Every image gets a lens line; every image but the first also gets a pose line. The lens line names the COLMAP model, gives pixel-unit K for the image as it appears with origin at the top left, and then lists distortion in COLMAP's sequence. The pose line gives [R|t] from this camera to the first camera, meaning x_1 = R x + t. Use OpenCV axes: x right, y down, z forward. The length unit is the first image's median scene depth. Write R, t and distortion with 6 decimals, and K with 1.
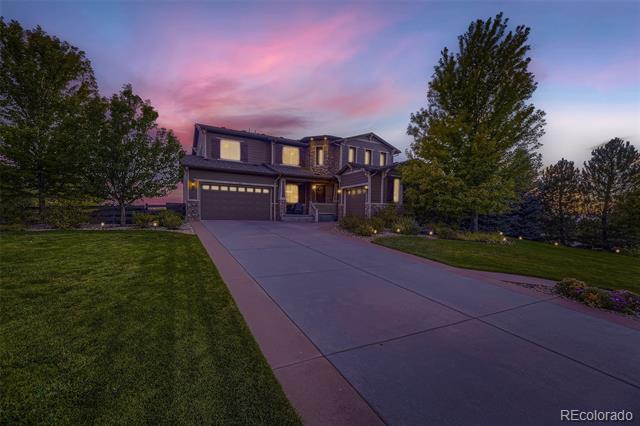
lens RADIAL K [[256.3, 0, 339.1], [0, 256.3, 227.4], [0, 0, 1]] dist [-0.000918, -0.000107]
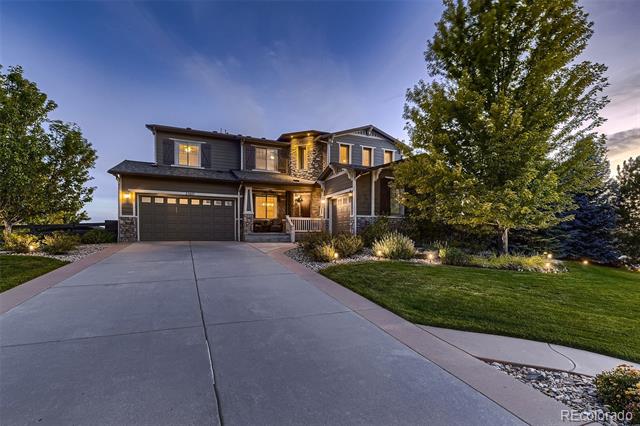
lens RADIAL K [[297.0, 0, 339.2], [0, 297.0, 240.6], [0, 0, 1]] dist [0.001022, 0.000421]
pose [[0.994431, -0.011829, -0.104727, 0.159438], [0.008892, 0.999555, -0.028472, -0.000270], [0.105017, 0.027382, 0.994093, 0.152068]]
